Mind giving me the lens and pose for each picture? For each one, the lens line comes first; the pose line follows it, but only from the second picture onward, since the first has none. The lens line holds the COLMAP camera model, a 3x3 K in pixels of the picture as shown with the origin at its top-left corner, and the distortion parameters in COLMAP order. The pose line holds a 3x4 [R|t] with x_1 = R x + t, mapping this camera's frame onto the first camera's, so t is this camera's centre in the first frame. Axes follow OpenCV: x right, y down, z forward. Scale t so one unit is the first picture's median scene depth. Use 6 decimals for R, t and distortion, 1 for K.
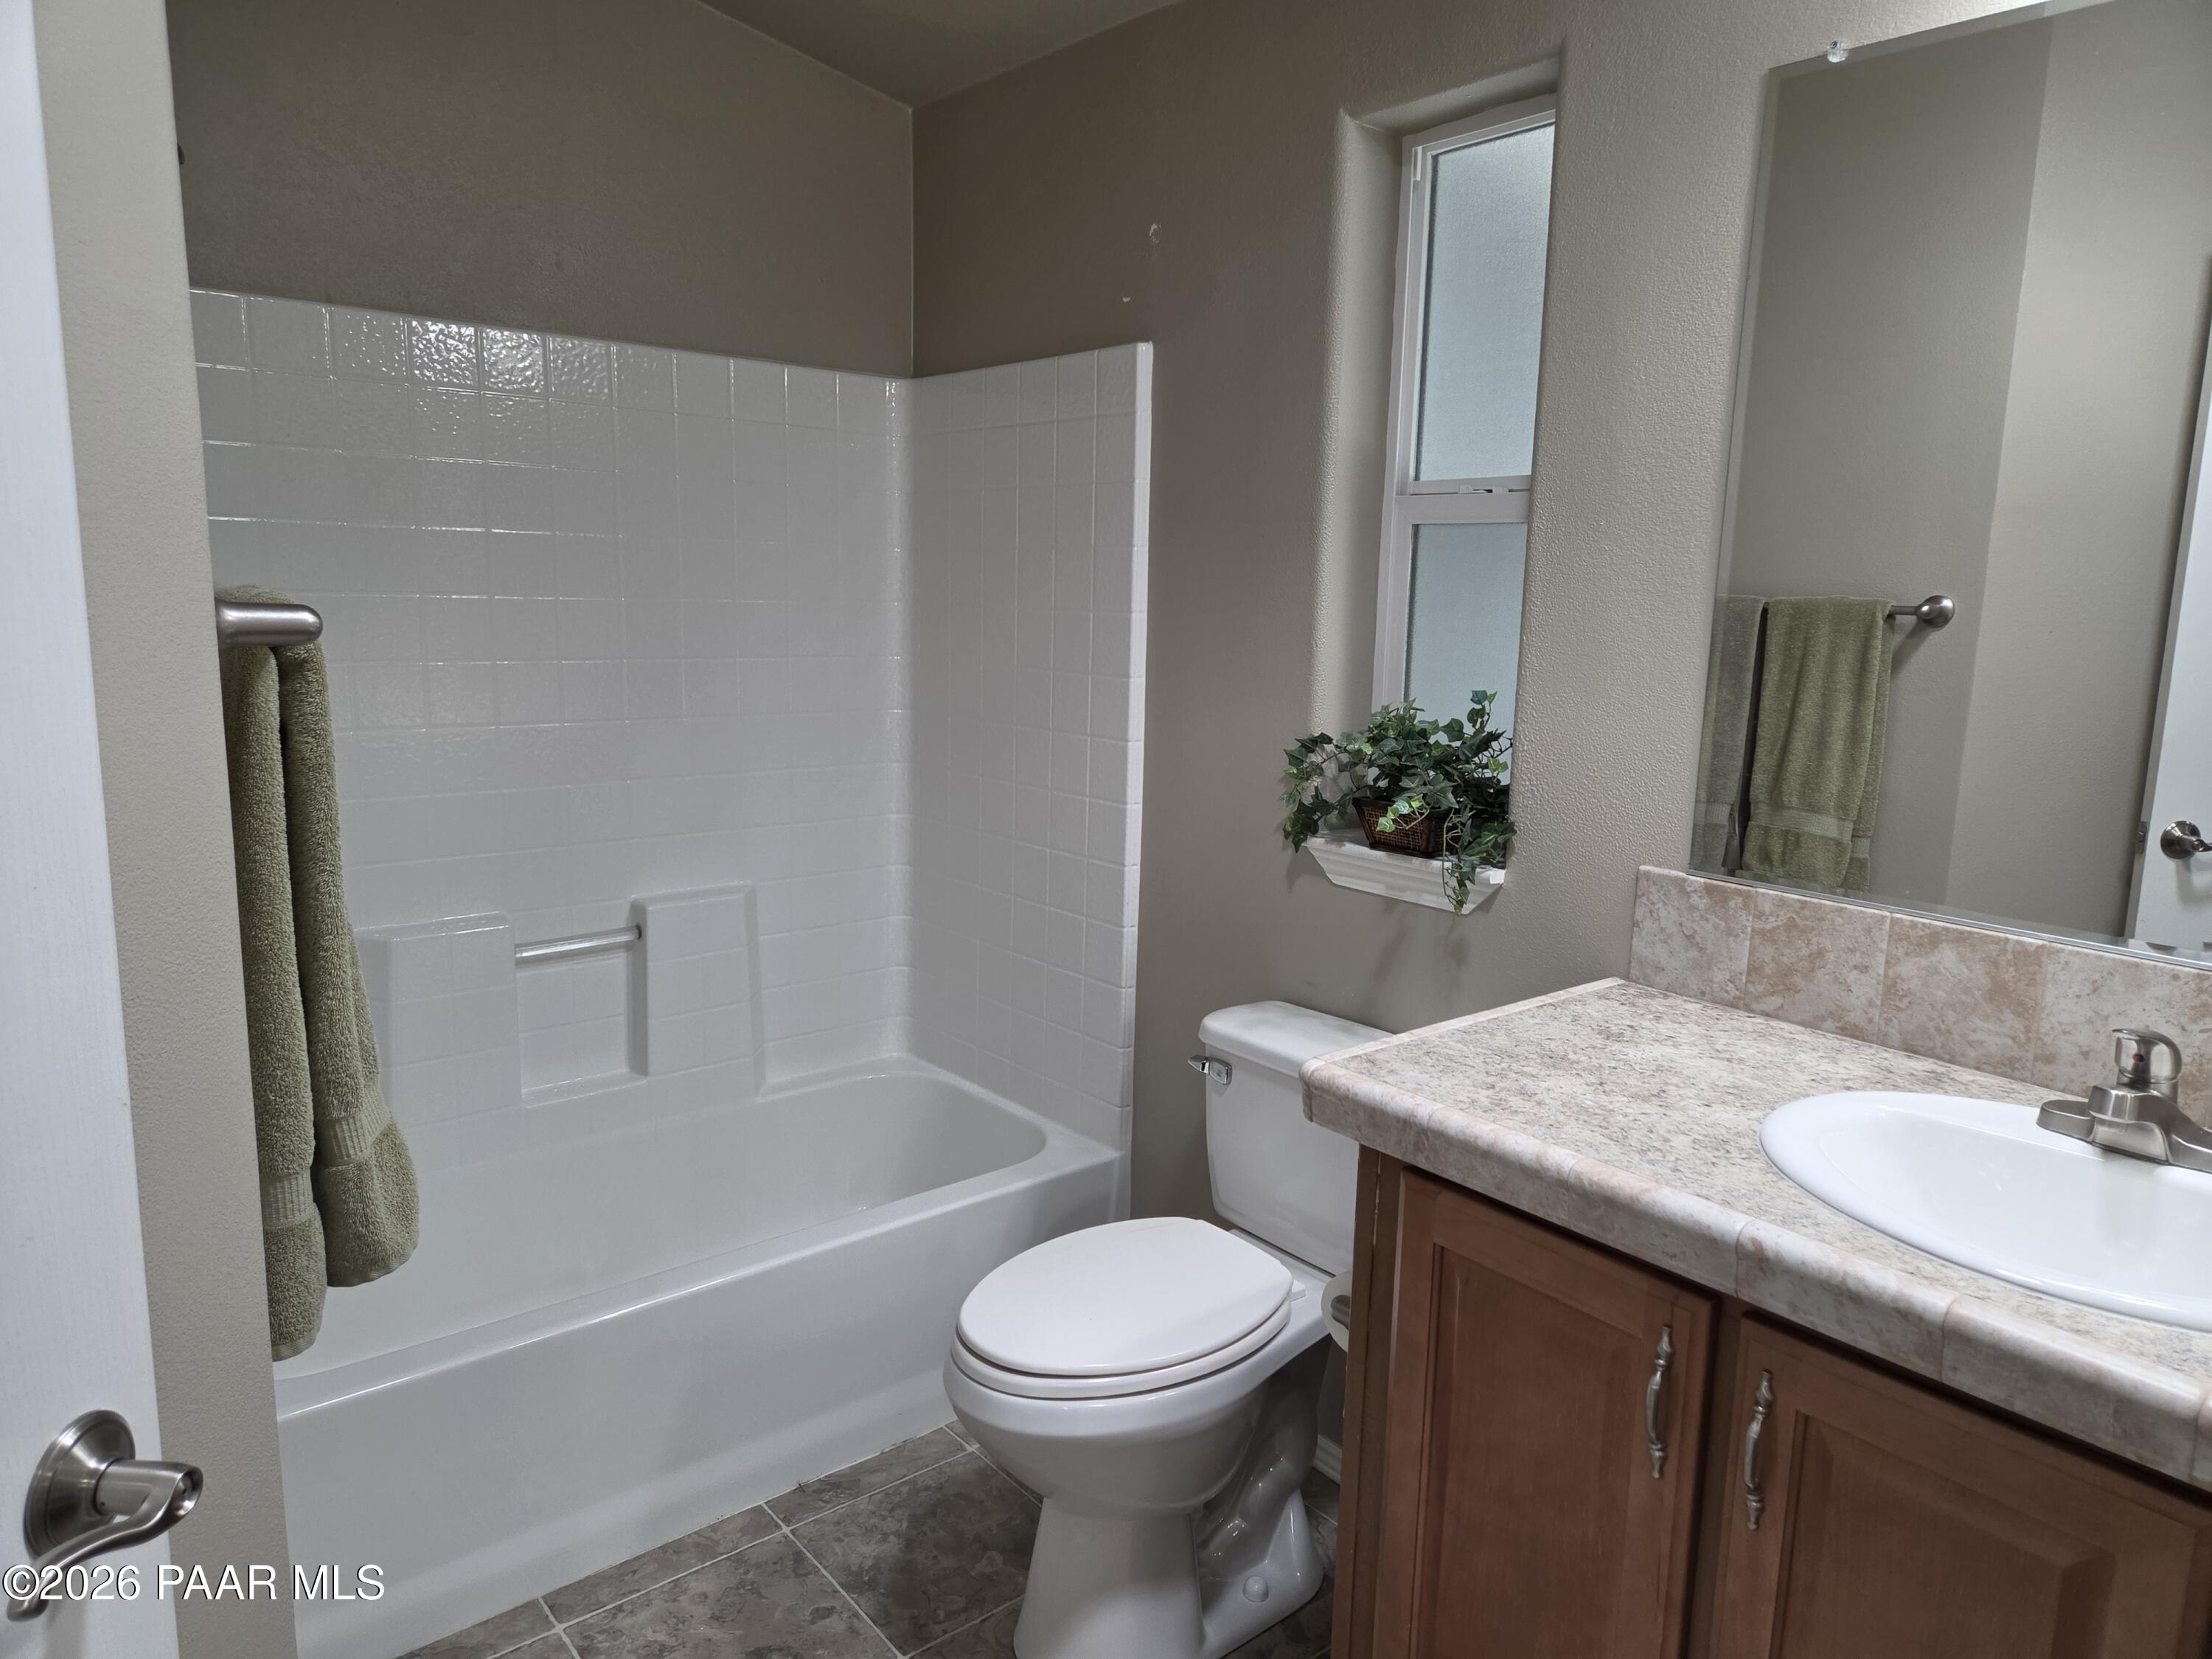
lens RADIAL K [[1468.3, 0, 1115.2], [0, 1468.3, 819.8], [0, 0, 1]] dist [0.077177, -0.064979]
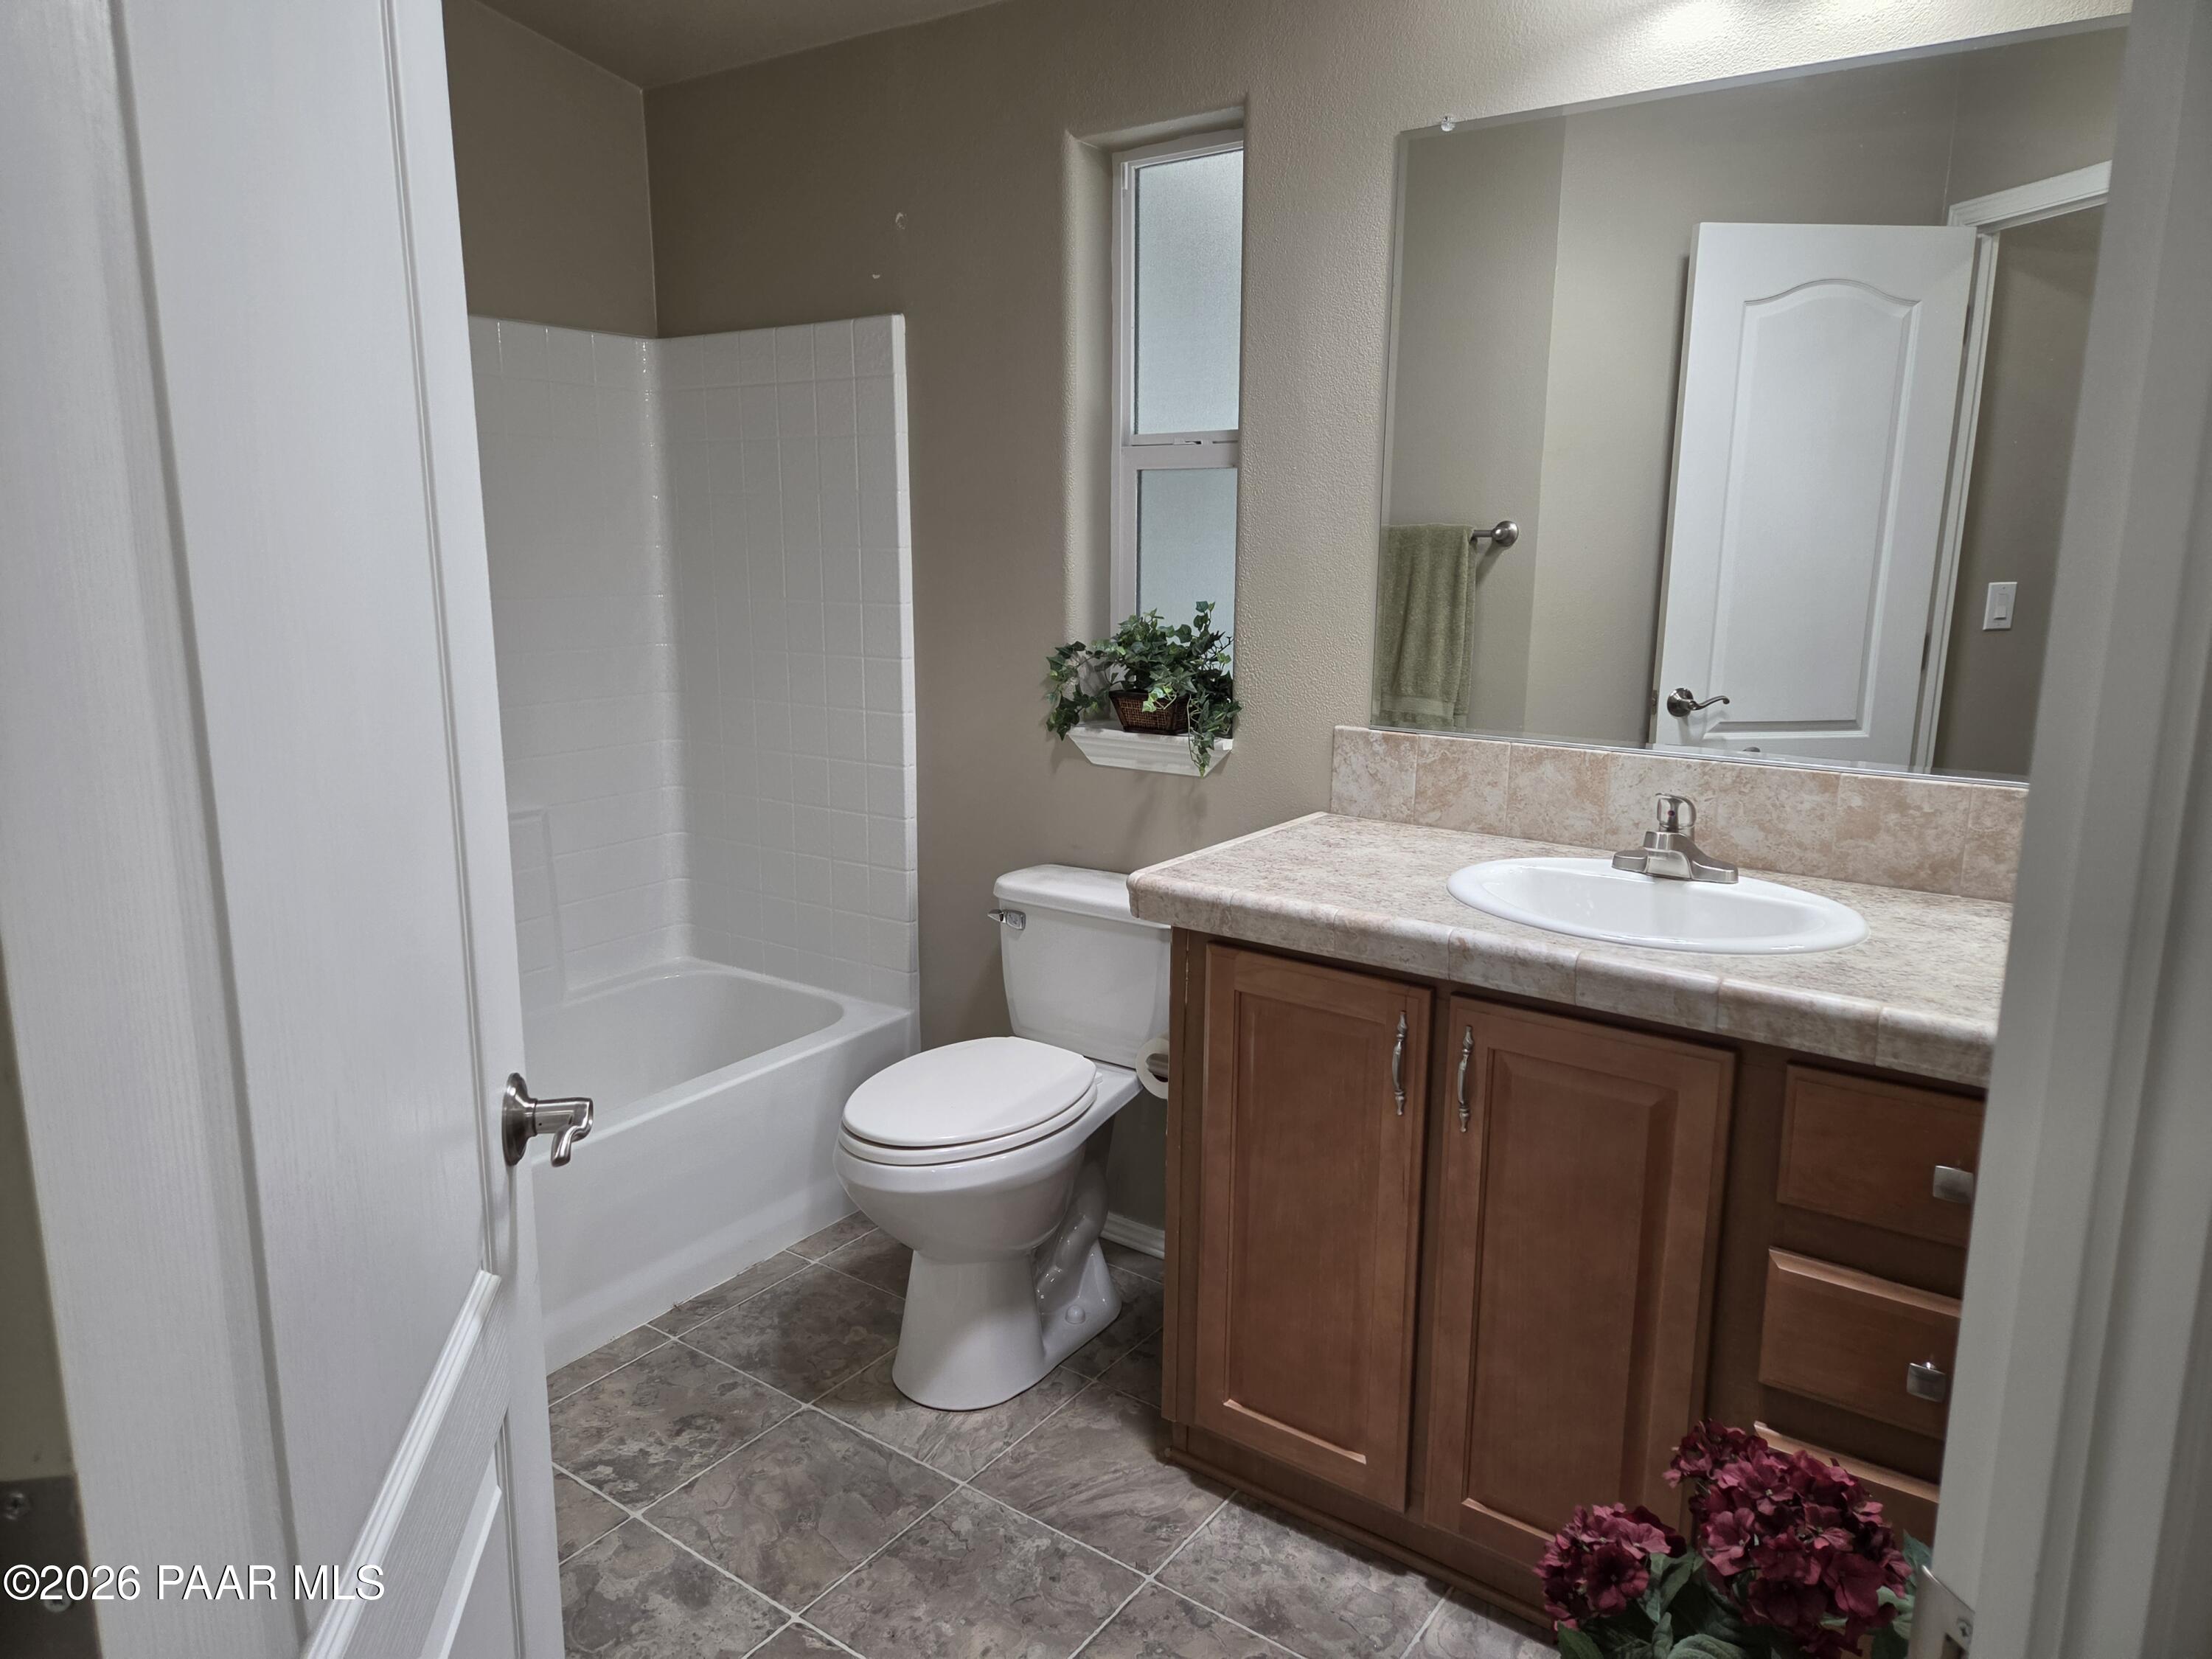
lens RADIAL K [[1468.3, 0, 1076.8], [0, 1468.3, 811.8], [0, 0, 1]] dist [0.077177, -0.064979]
pose [[0.970278, -0.067047, 0.232518, -0.164056], [0.059900, 0.997493, 0.037672, 0.039203], [-0.234460, -0.022624, 0.971862, -0.209817]]
